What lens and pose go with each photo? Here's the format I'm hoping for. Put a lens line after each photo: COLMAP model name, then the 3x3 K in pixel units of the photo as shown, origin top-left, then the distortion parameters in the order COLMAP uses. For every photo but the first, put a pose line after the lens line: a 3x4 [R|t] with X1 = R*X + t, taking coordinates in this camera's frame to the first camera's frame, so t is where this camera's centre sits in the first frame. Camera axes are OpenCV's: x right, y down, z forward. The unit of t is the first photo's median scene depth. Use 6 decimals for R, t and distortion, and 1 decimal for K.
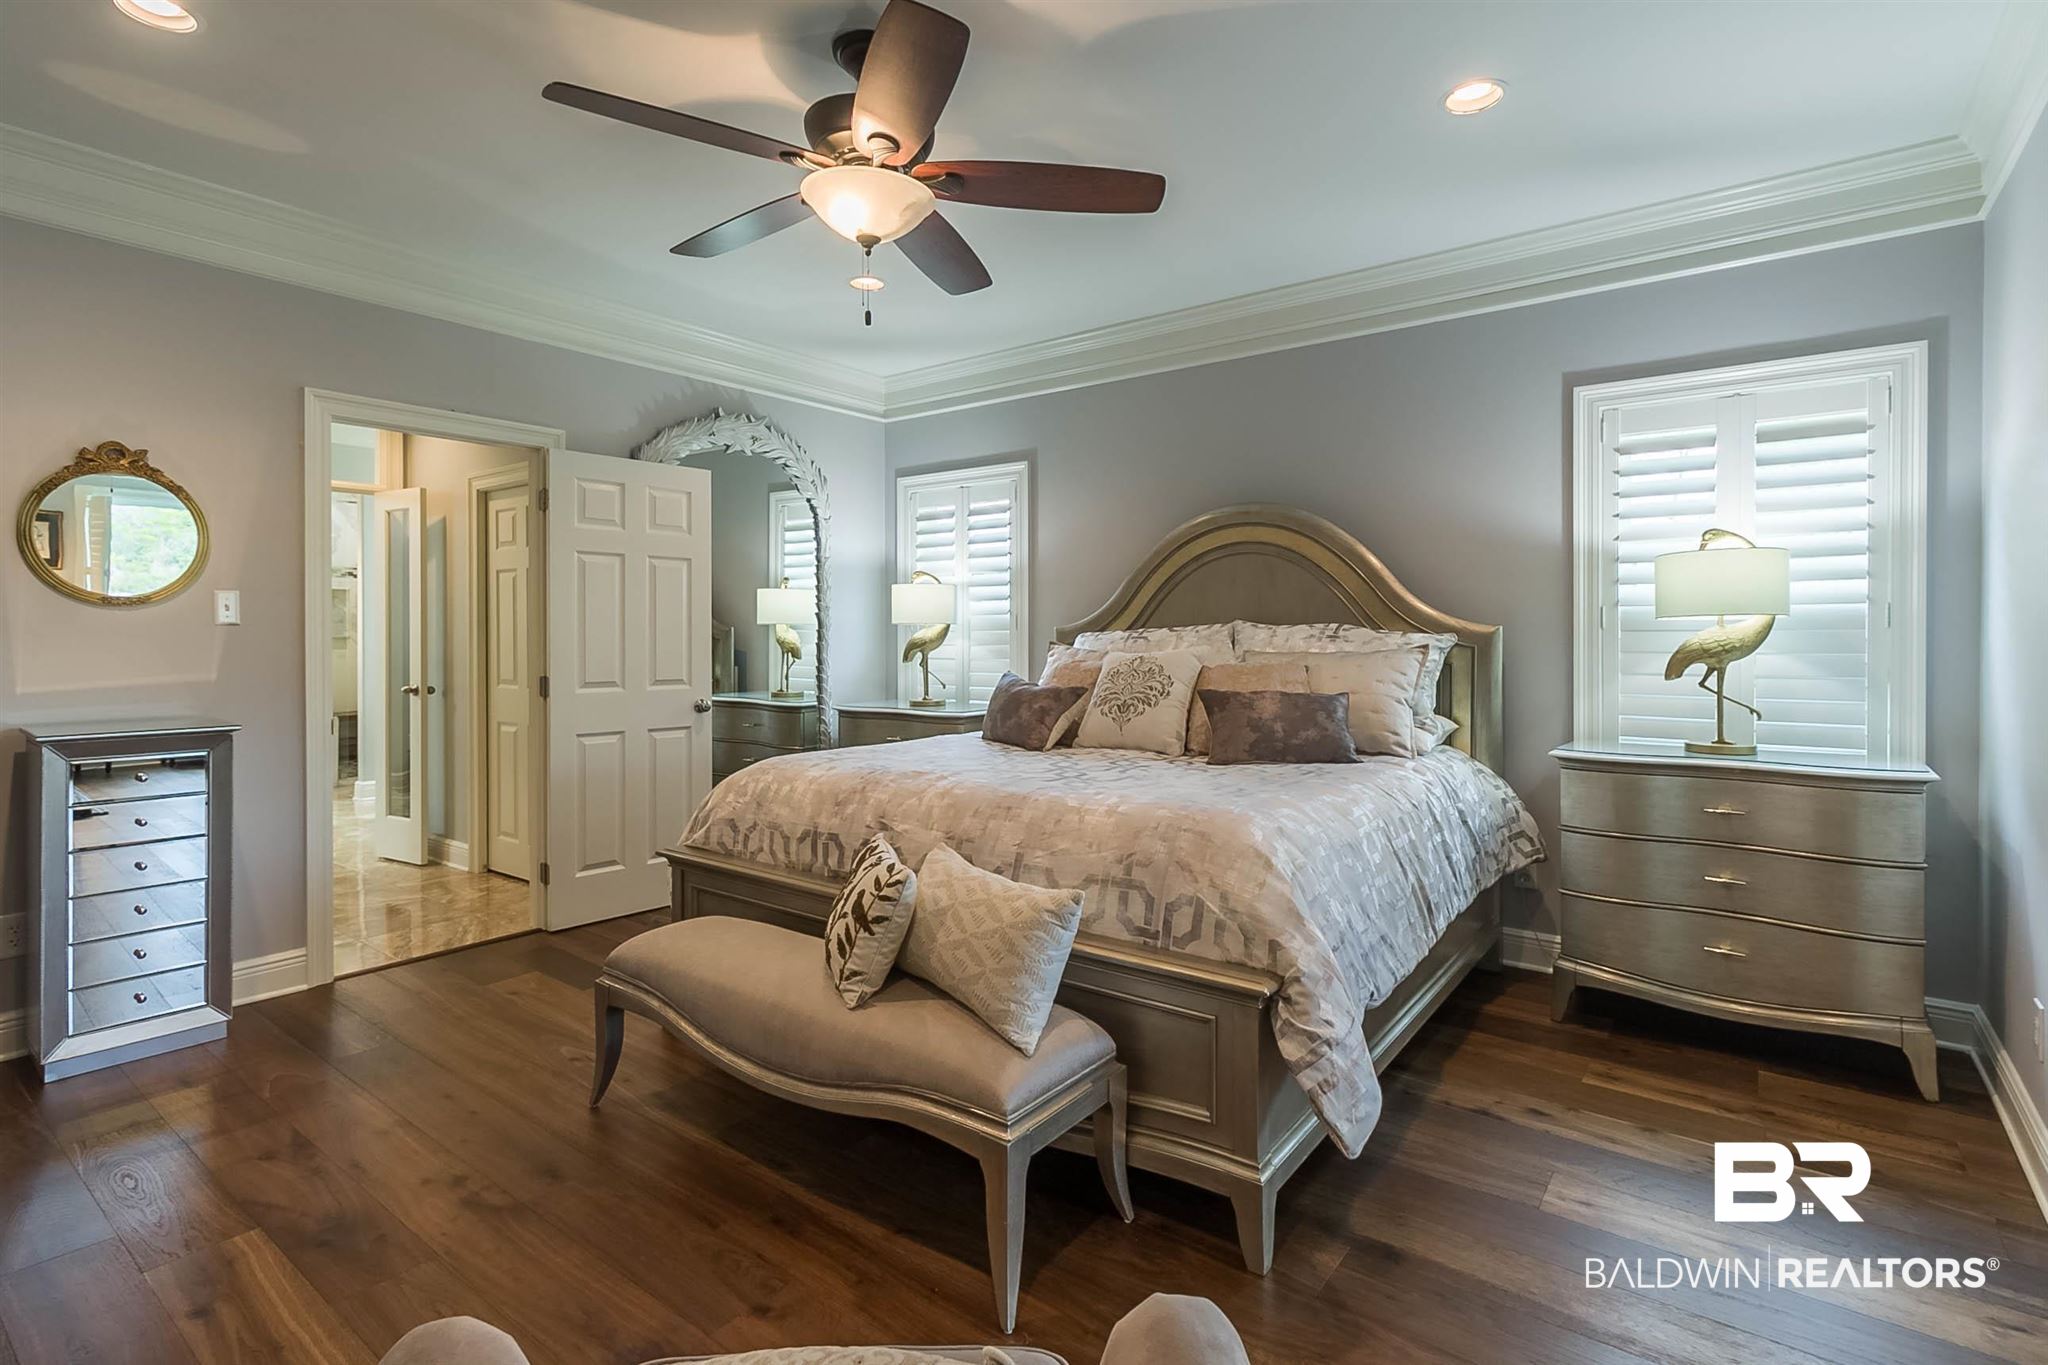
lens RADIAL K [[982.7, 0, 1025.9], [0, 982.7, 636.3], [0, 0, 1]] dist [0.002227, 0.000700]
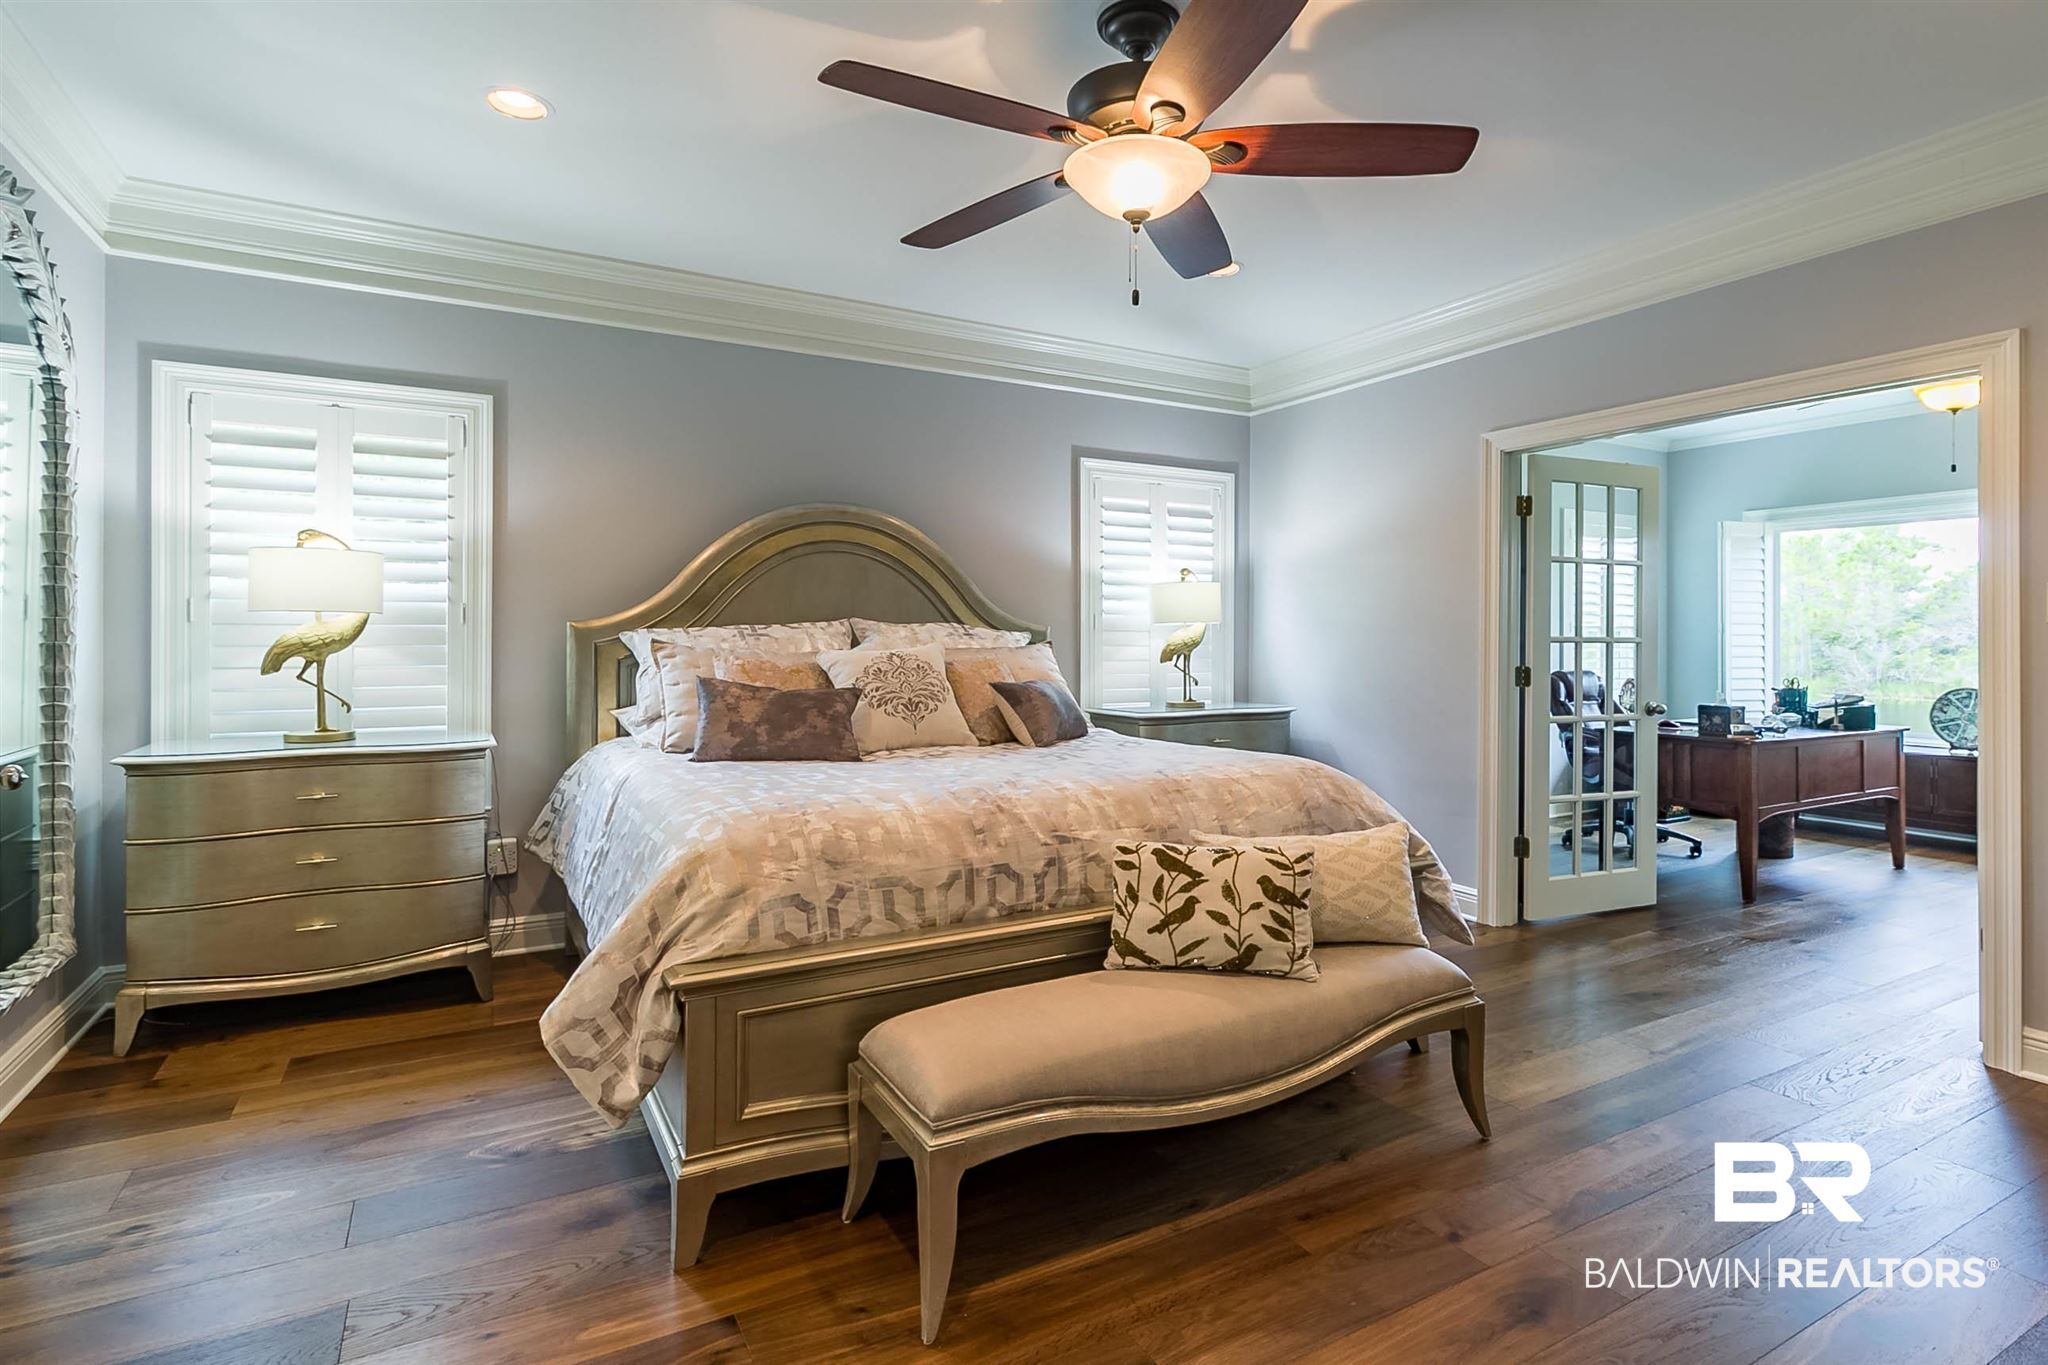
lens RADIAL K [[984.4, 0, 1017.0], [0, 984.4, 628.7], [0, 0, 1]] dist [0.002978, -0.000016]
pose [[0.417680, 0.009285, 0.908547, -0.744099], [-0.001640, 0.999954, -0.009465, 0.004618], [-0.908593, 0.002464, 0.417676, 0.489524]]
